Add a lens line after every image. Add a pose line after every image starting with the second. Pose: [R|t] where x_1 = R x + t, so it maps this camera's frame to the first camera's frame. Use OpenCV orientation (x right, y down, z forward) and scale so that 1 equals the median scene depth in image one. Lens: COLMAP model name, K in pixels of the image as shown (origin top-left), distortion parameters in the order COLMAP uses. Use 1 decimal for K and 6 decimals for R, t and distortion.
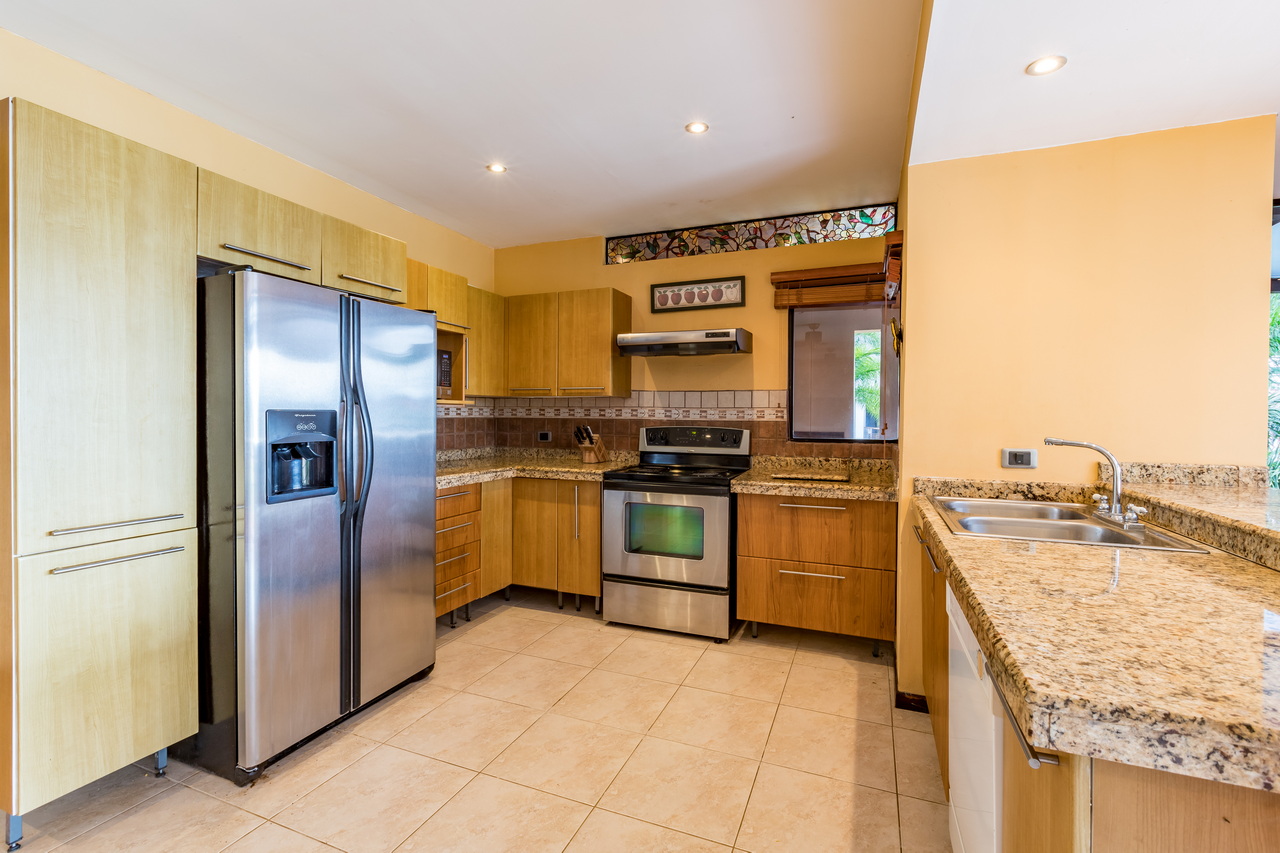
lens RADIAL K [[572.4, 0, 627.7], [0, 572.4, 421.3], [0, 0, 1]] dist [0.001999, -0.000145]
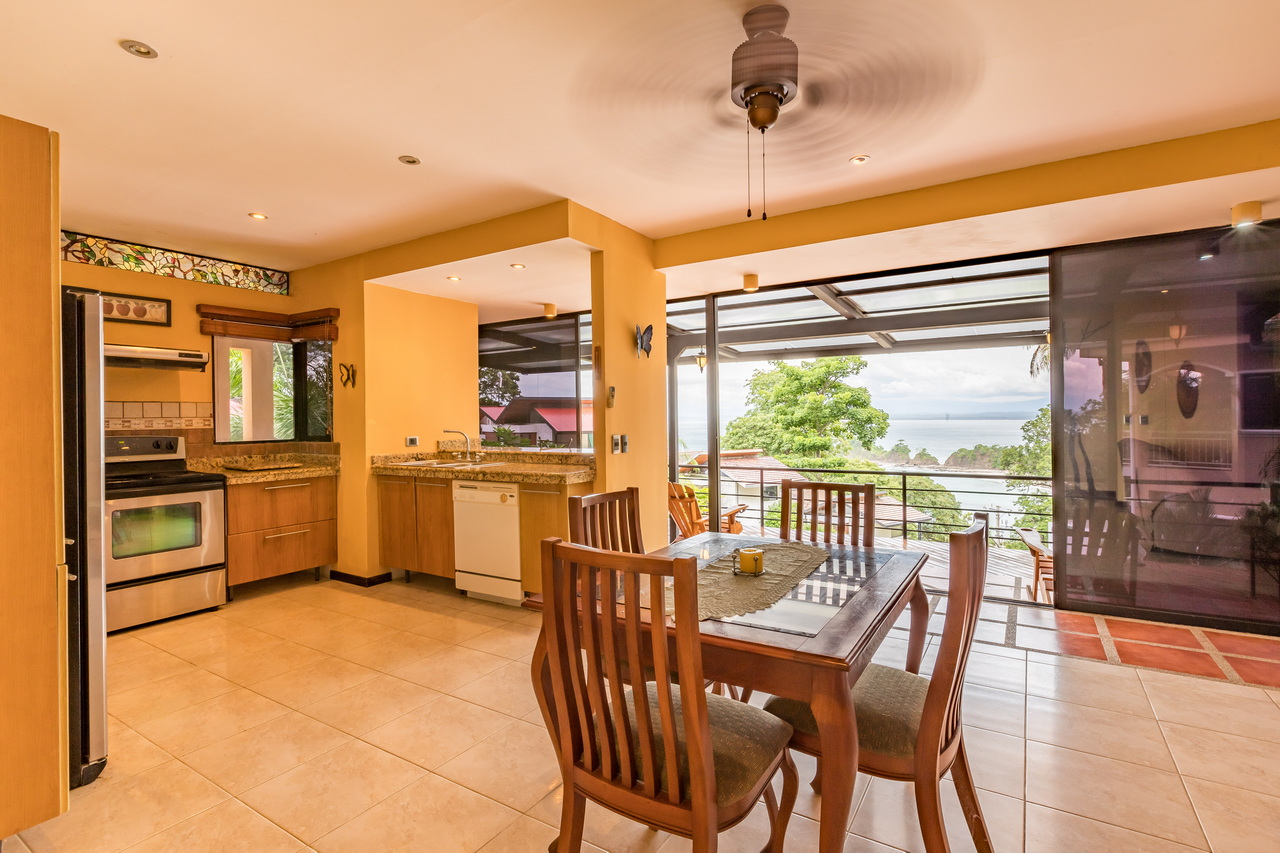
lens RADIAL K [[620.3, 0, 619.6], [0, 620.3, 417.6], [0, 0, 1]] dist [-0.002449, -0.000528]
pose [[0.198057, -0.008224, 0.980156, -0.870331], [0.026825, 0.999636, 0.002967, -0.003831], [-0.979823, 0.025705, 0.198206, -0.103265]]
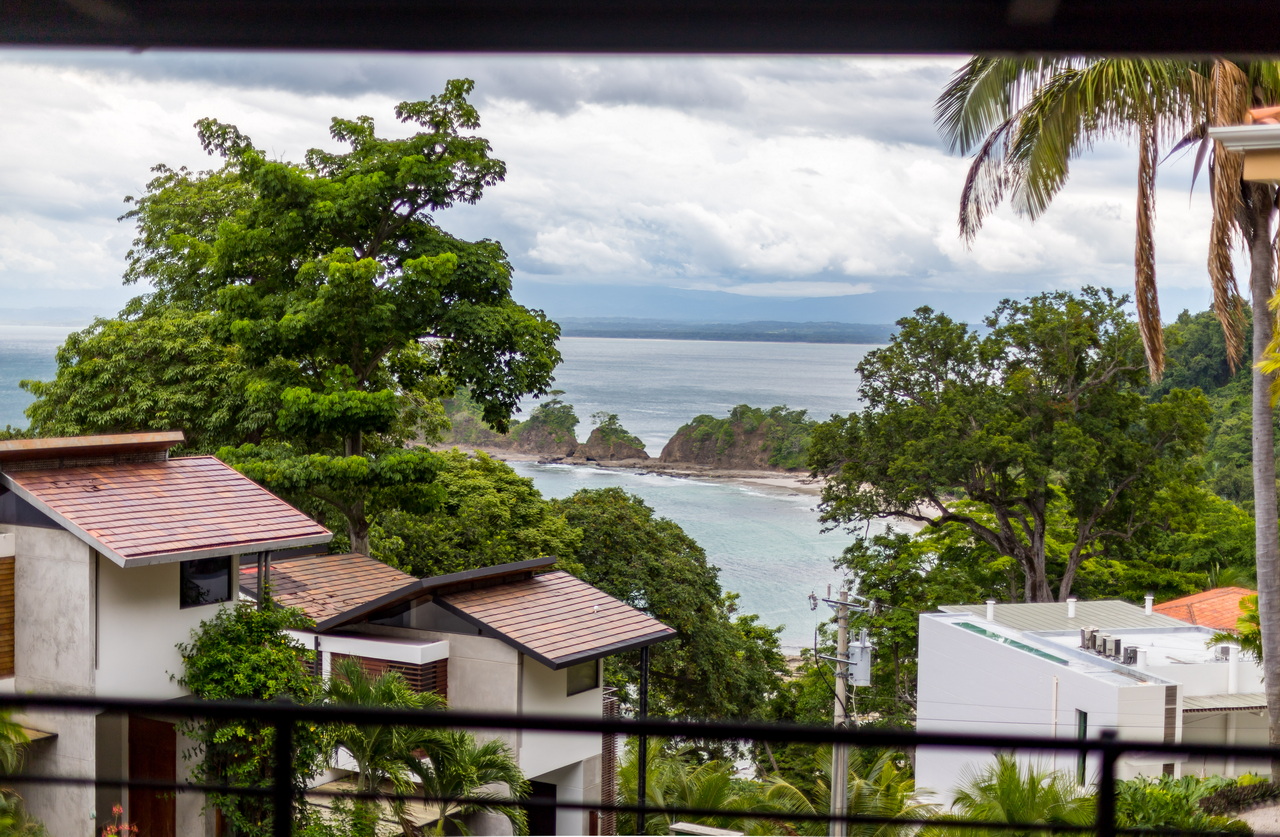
lens RADIAL K [[1772.8, 0, 659.9], [0, 1772.8, 439.7], [0, 0, 1]] dist [-0.013150, 0.000000]
pose [[-0.292006, -0.076138, 0.953381, 0.509071], [-0.007284, 0.996974, 0.077388, -0.043101], [-0.956389, 0.015653, -0.291677, -0.078622]]
